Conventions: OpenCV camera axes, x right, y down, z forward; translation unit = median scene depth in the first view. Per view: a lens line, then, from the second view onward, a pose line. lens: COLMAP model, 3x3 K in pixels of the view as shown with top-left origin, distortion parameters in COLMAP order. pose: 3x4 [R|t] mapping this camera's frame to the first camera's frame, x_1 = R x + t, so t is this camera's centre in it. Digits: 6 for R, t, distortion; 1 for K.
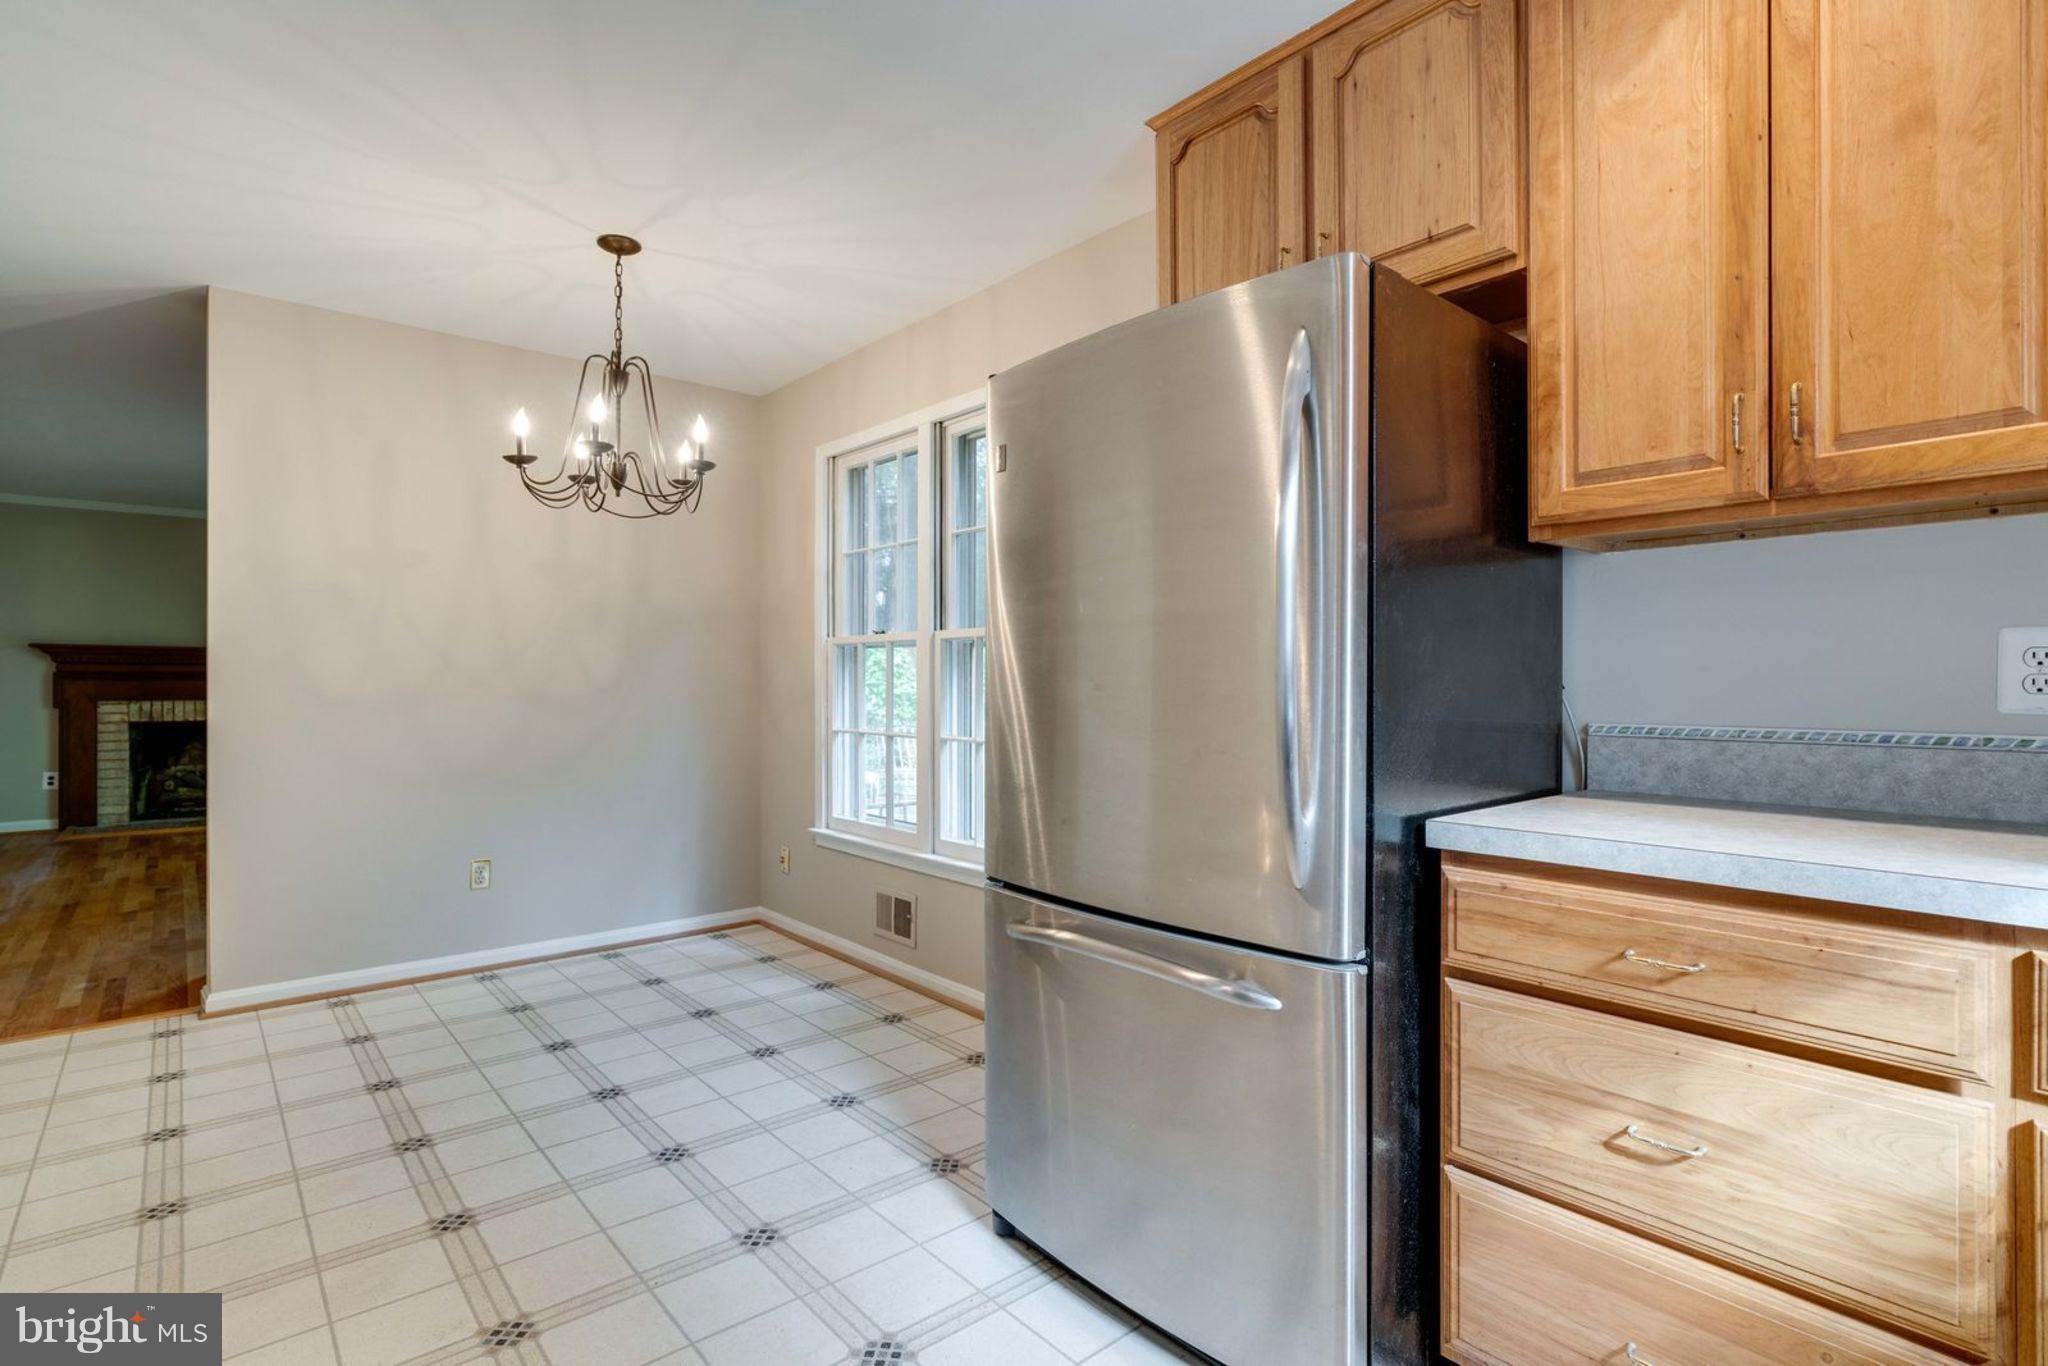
lens RADIAL K [[1002.0, 0, 1034.3], [0, 1002.0, 681.0], [0, 0, 1]] dist [-0.016031, 0.009088]
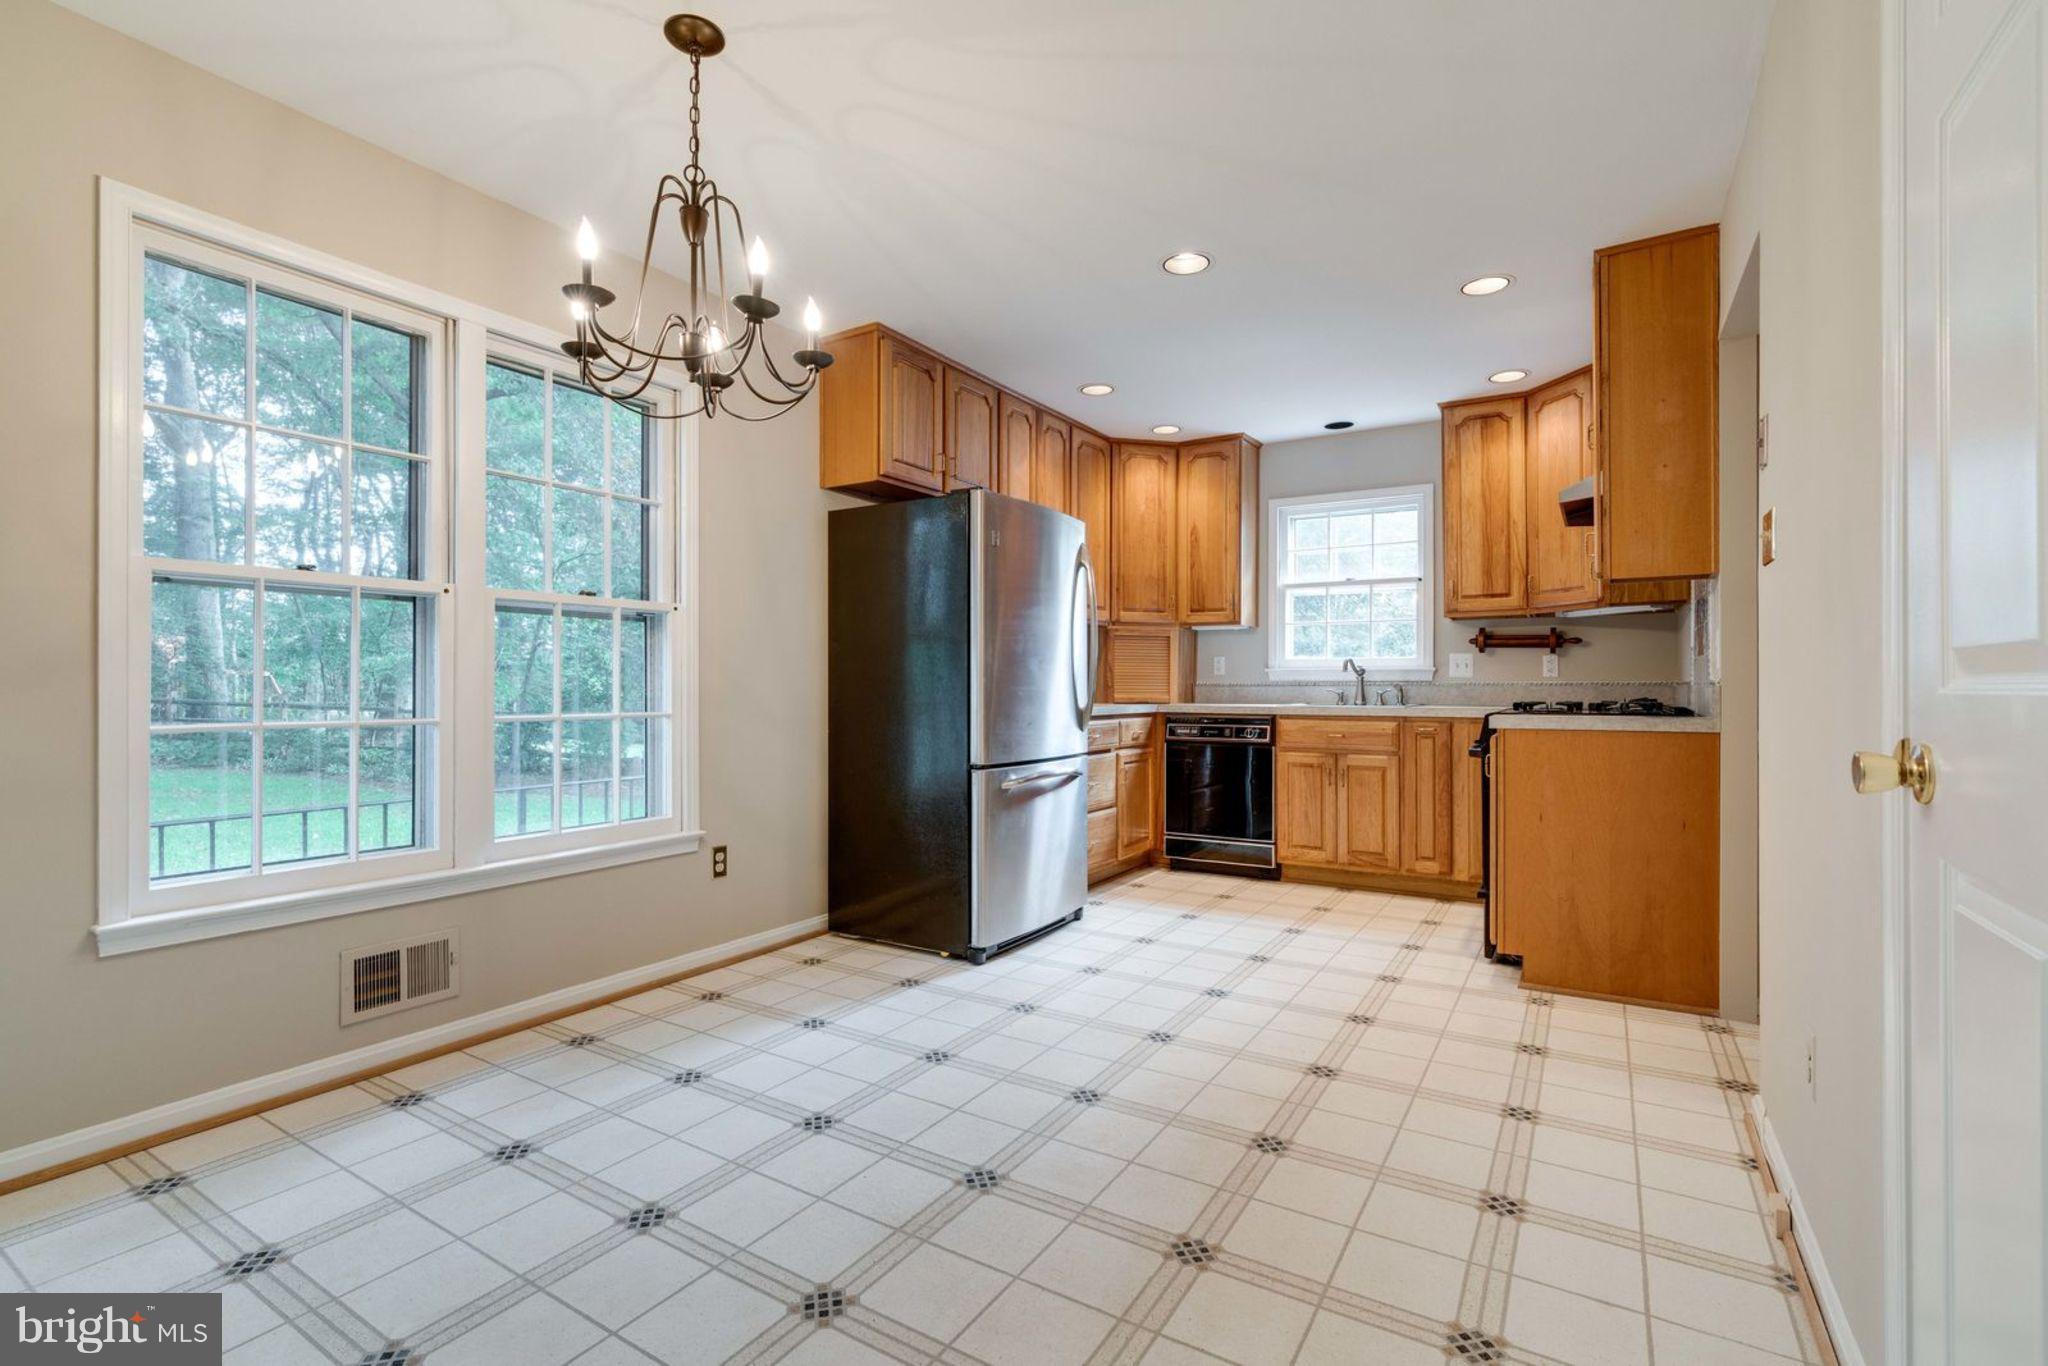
lens RADIAL K [[923.8, 0, 1022.4], [0, 923.8, 680.4], [0, 0, 1]] dist [-0.011160, 0.000785]
pose [[-0.300782, 0.008477, 0.953655, -0.917334], [0.004097, 0.999963, -0.007596, 0.032359], [-0.953684, 0.001622, -0.300805, 0.796931]]
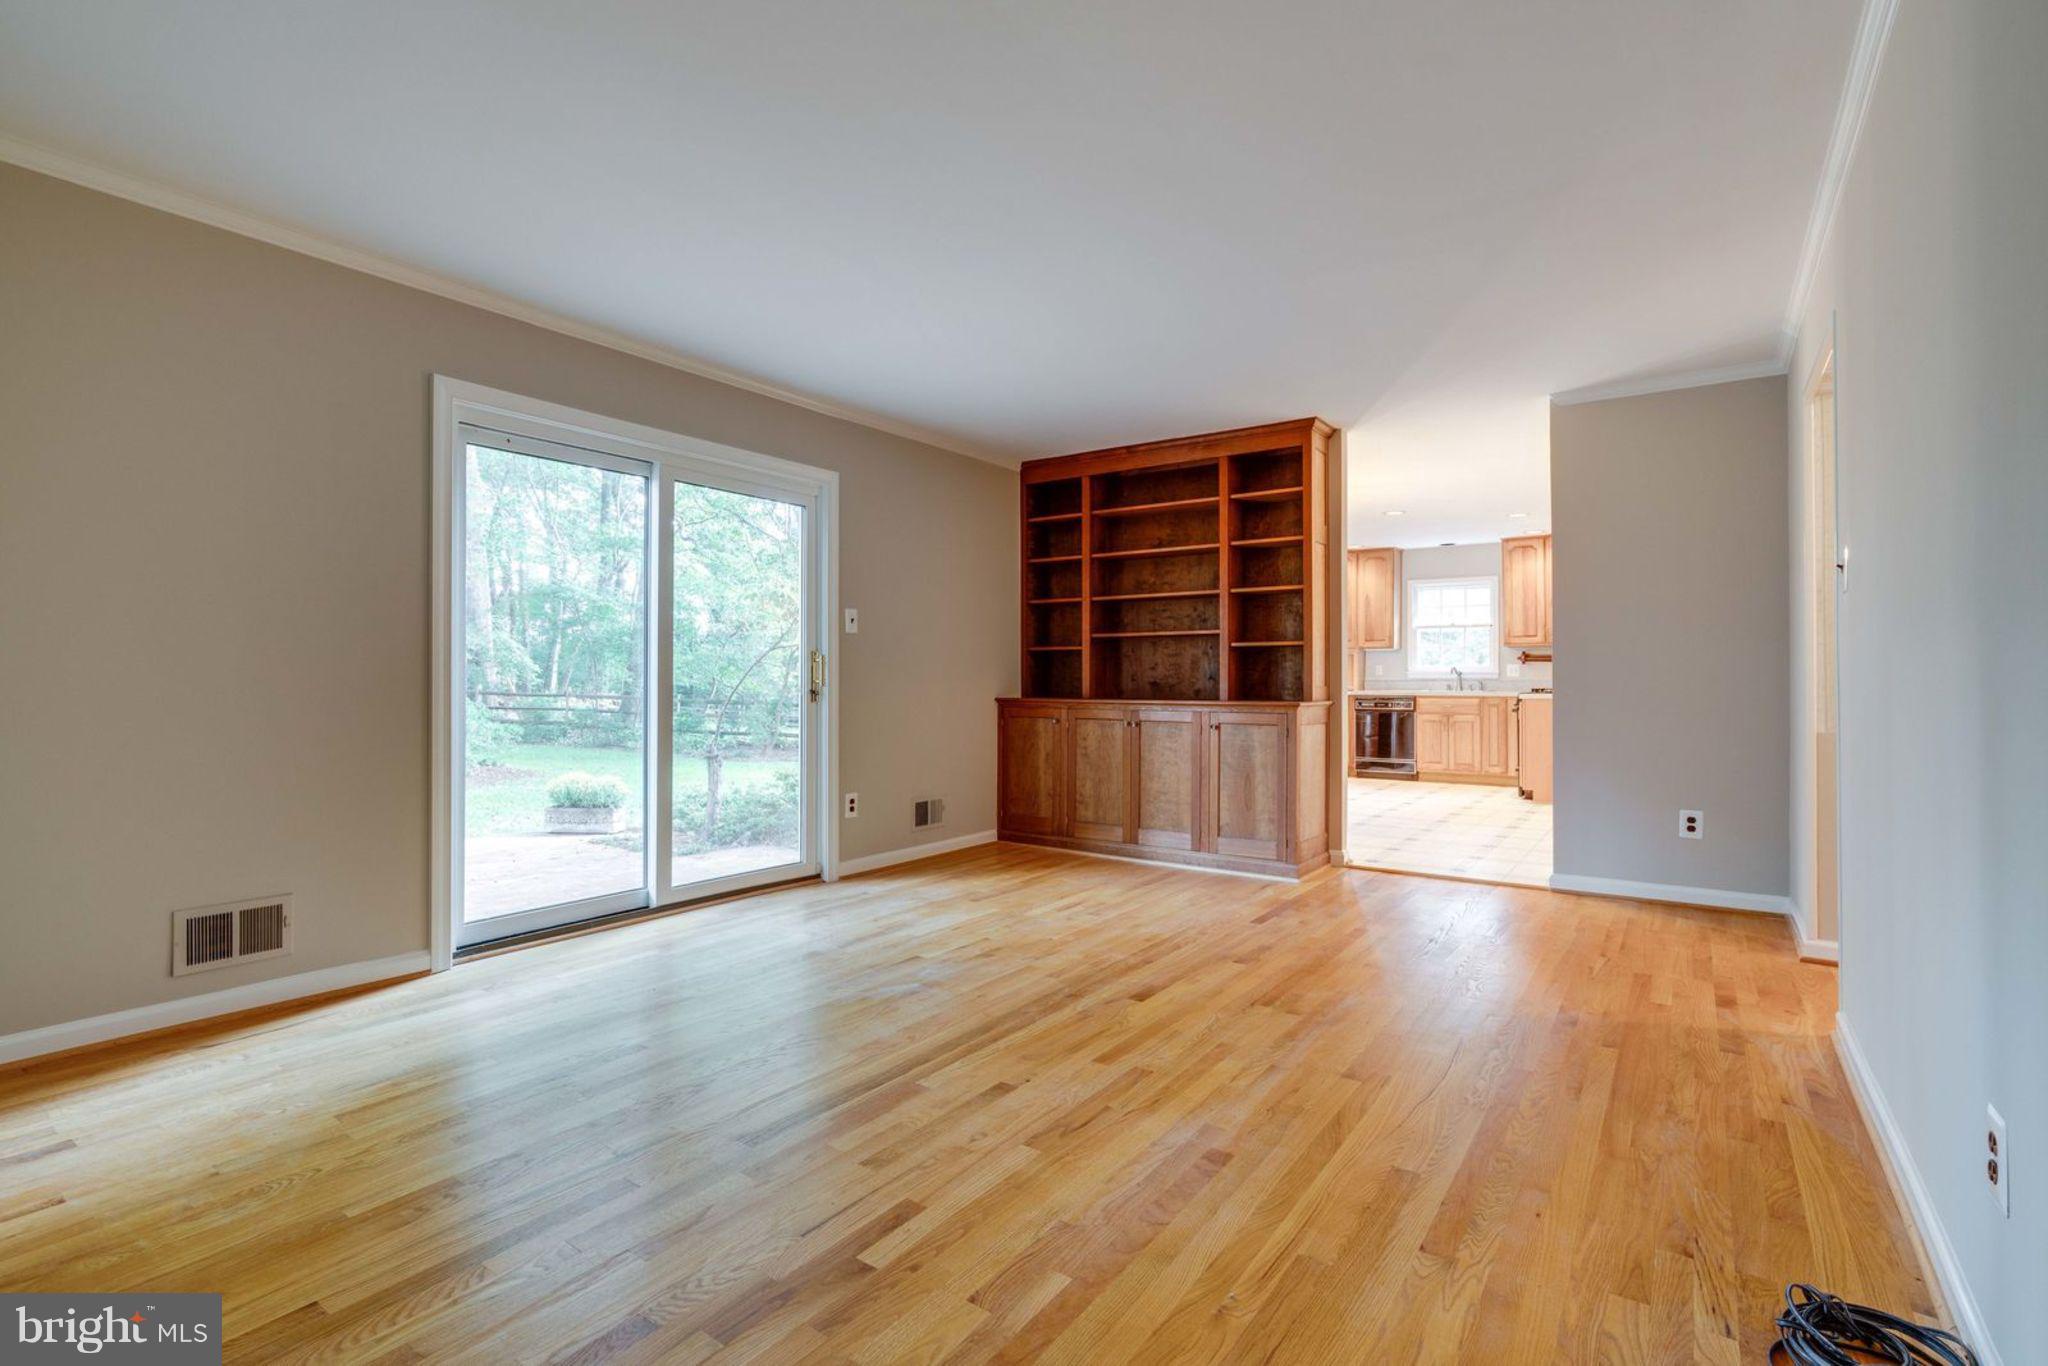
lens RADIAL K [[923.8, 0, 1032.3], [0, 923.8, 671.1], [0, 0, 1]] dist [-0.011160, 0.000785]
pose [[-0.245712, 0.011138, 0.969279, -2.097500], [0.005066, 0.999935, -0.010206, 0.023992], [-0.969330, 0.002402, -0.245753, 1.807967]]
